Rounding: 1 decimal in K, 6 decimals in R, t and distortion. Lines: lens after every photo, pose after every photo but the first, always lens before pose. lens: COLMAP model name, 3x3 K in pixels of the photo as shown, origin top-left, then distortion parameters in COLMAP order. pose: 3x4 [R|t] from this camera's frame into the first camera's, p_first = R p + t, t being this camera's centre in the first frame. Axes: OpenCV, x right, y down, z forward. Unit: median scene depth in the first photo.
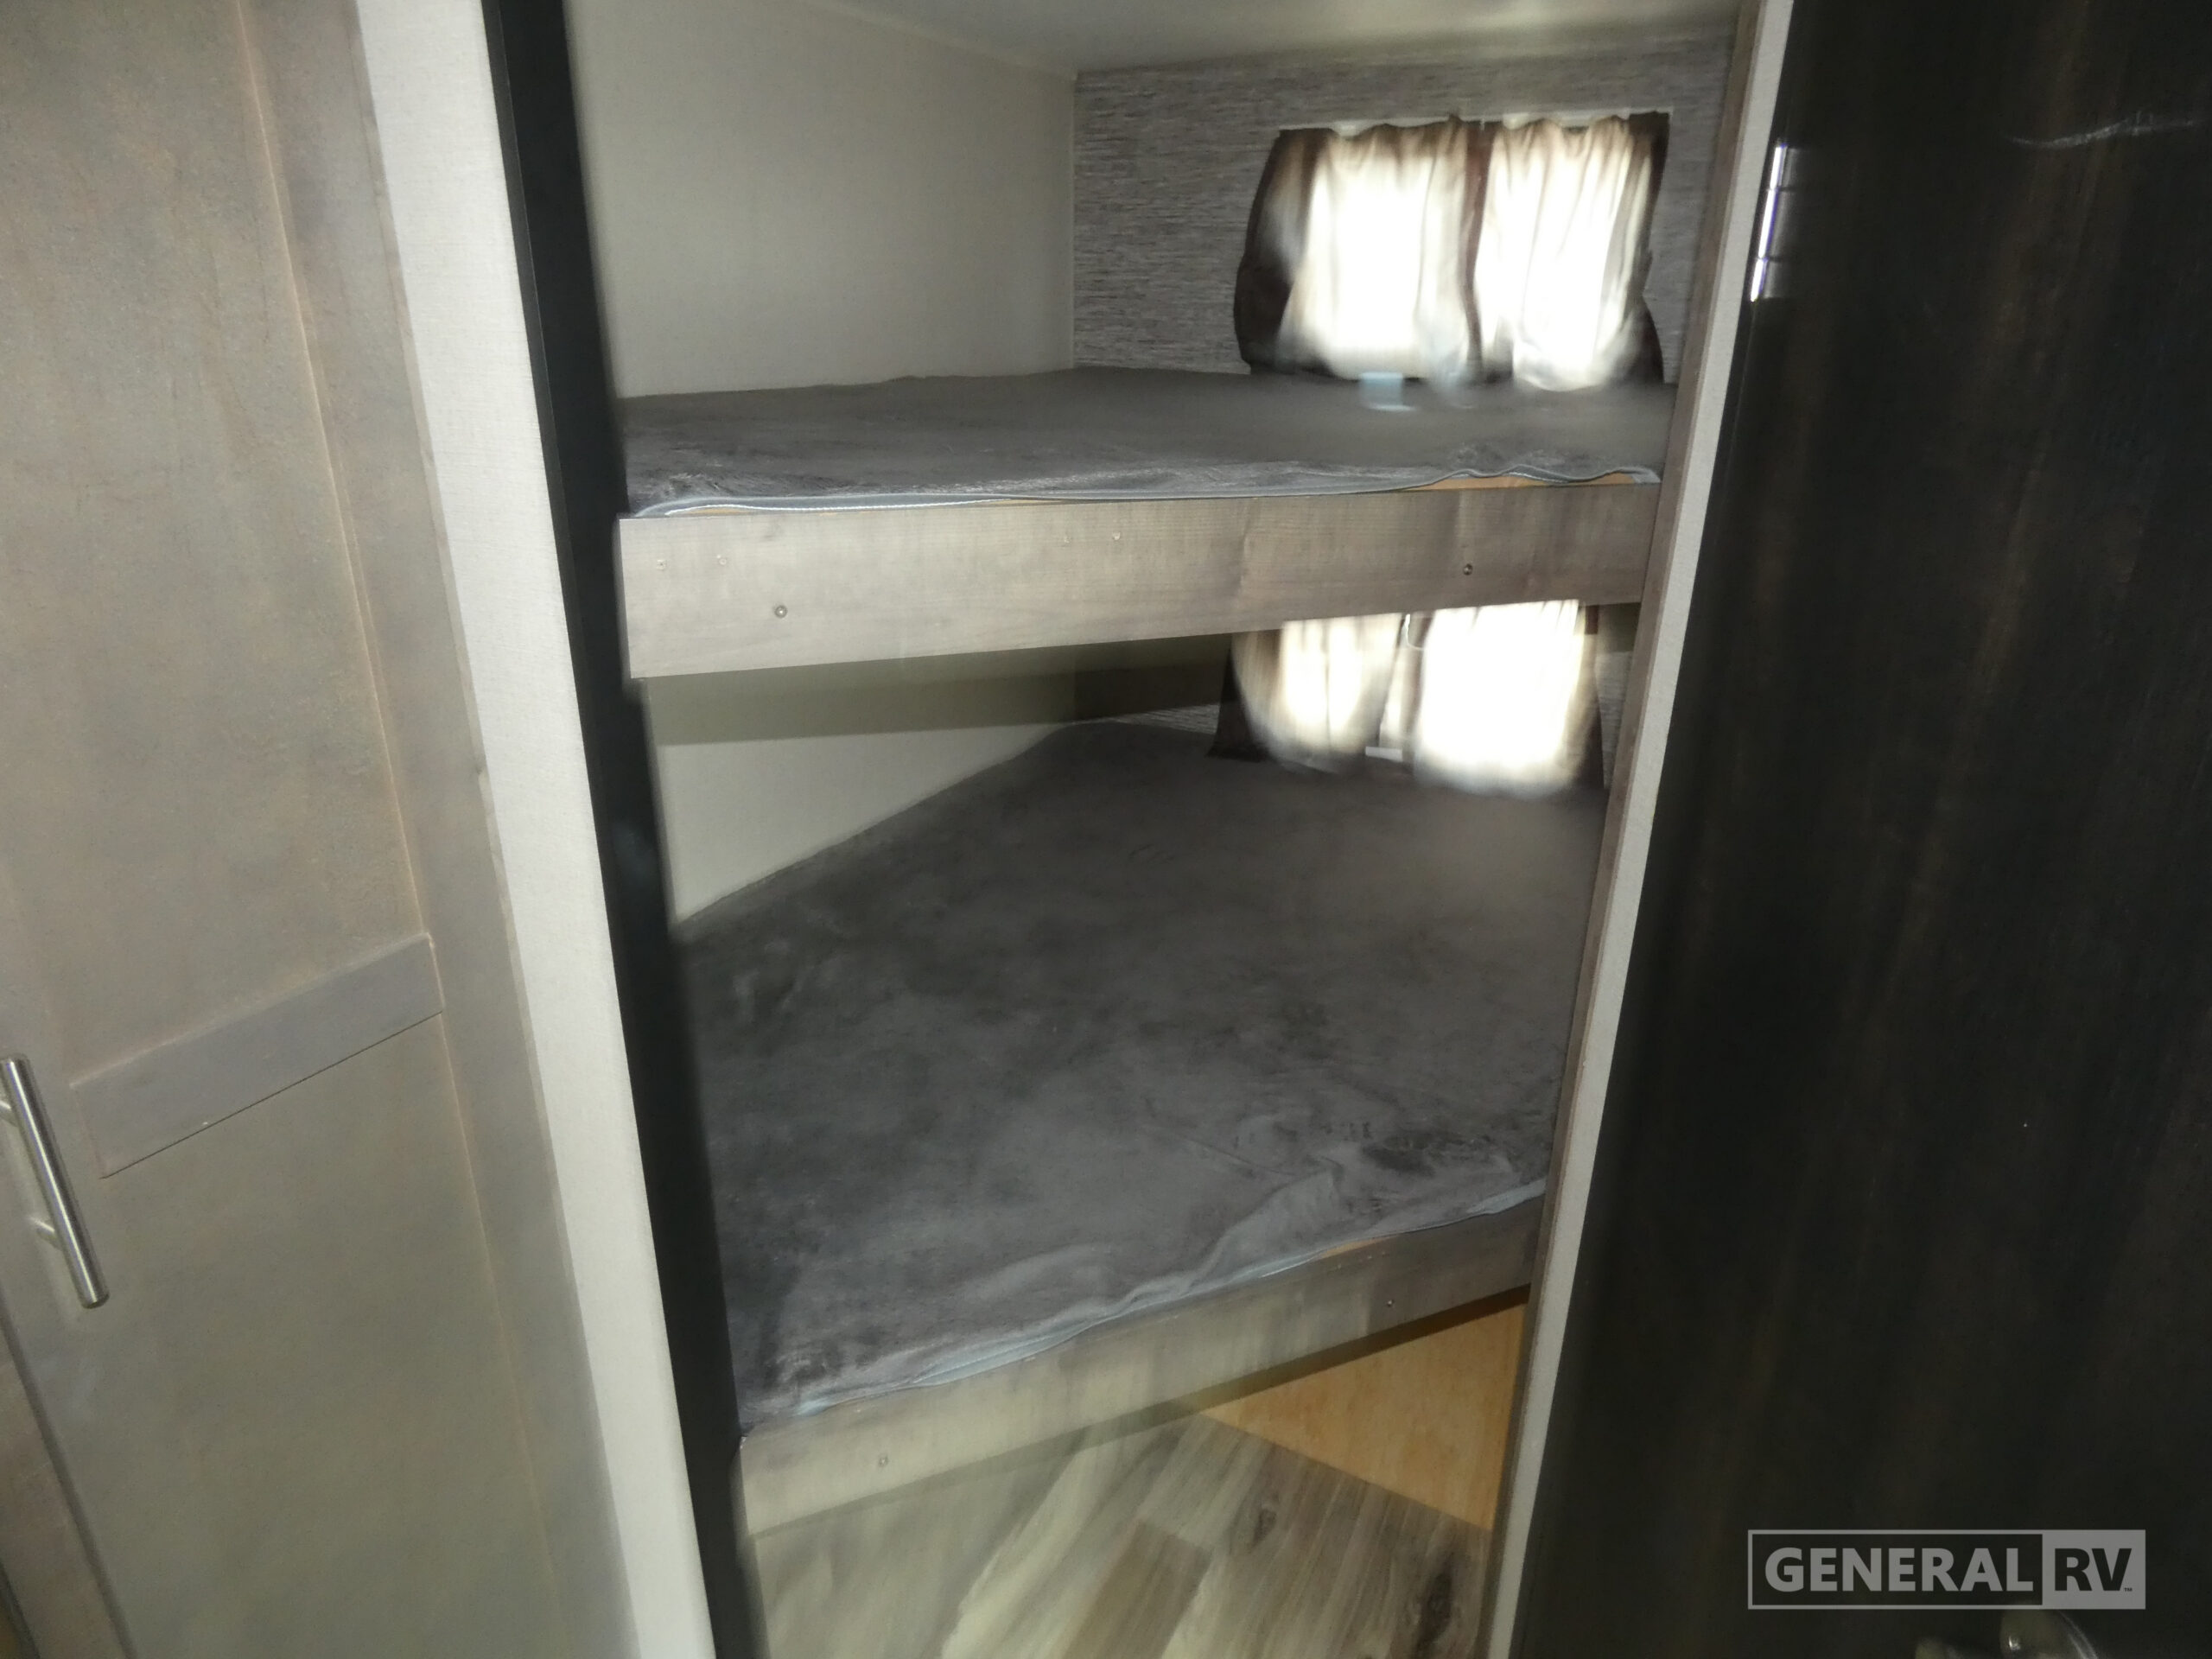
lens RADIAL K [[1286.3, 0, 1113.0], [0, 1286.3, 840.6], [0, 0, 1]] dist [-0.008272, 0.000362]
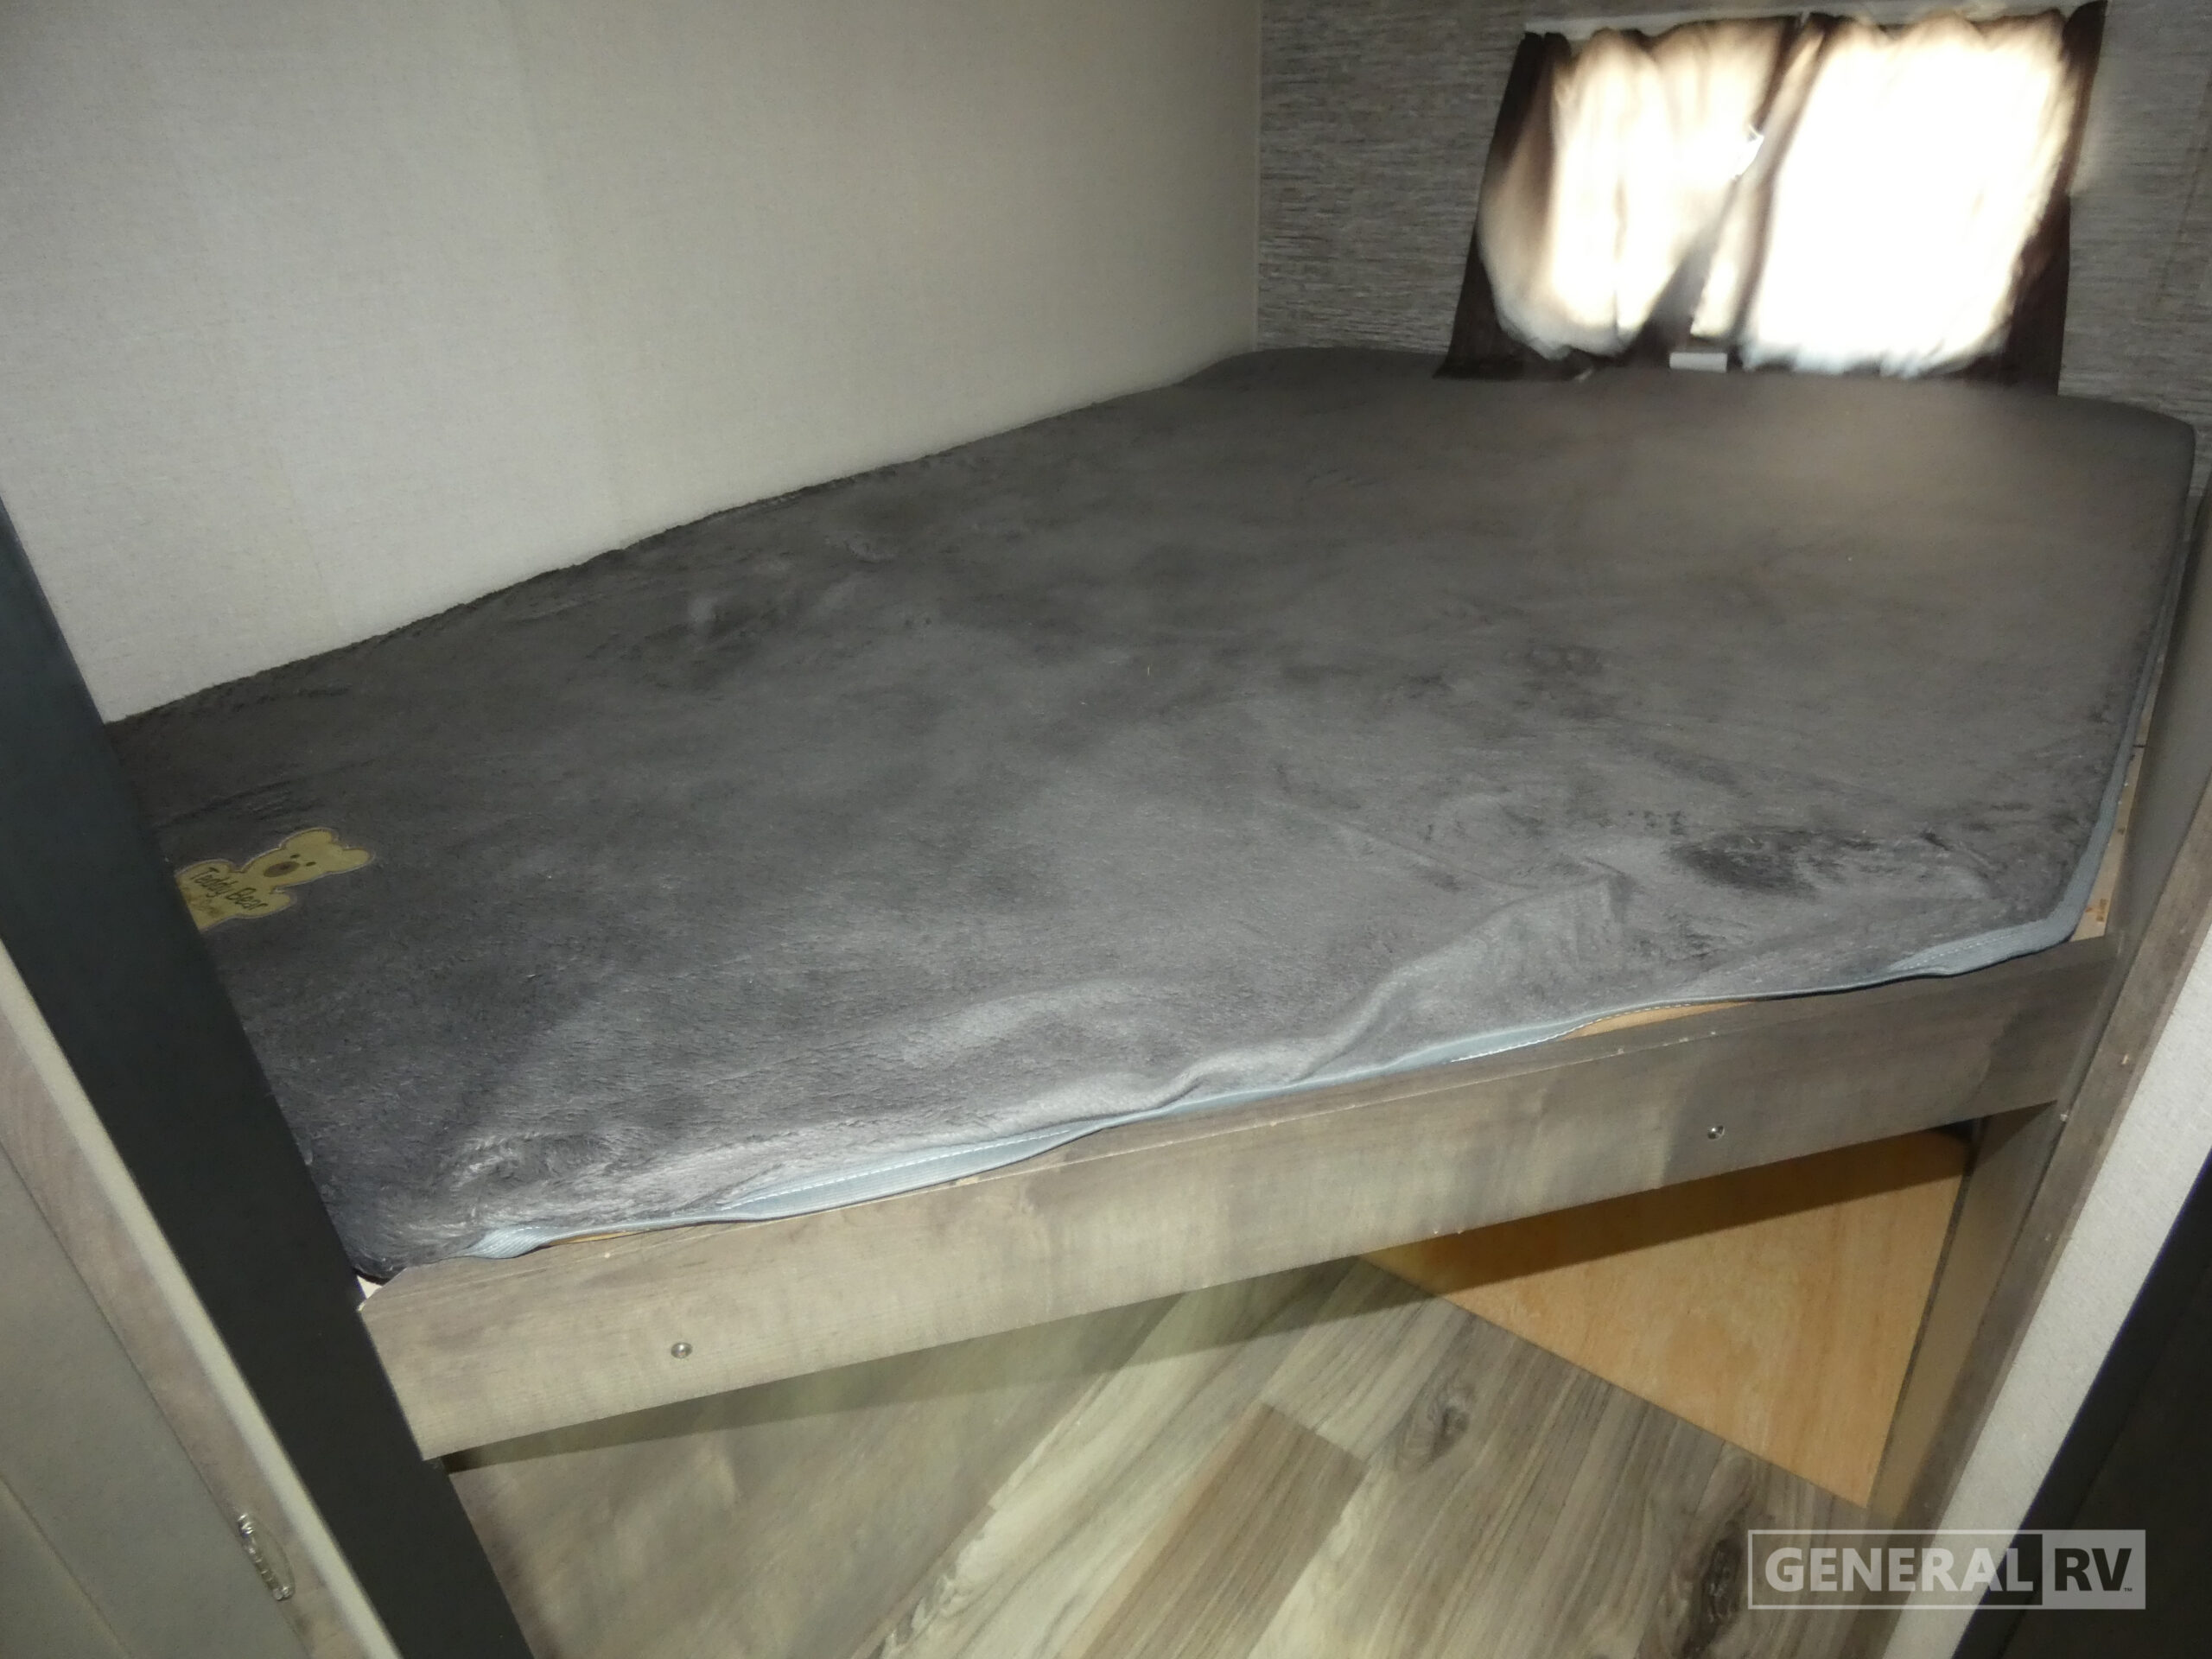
lens RADIAL K [[1354.8, 0, 1096.6], [0, 1354.8, 830.3], [0, 0, 1]] dist [-0.009384, -0.002169]
pose [[0.984767, 0.041207, -0.168924, 0.047221], [-0.015458, 0.988413, 0.151000, 0.131065], [0.173189, -0.146088, 0.973994, 0.359858]]
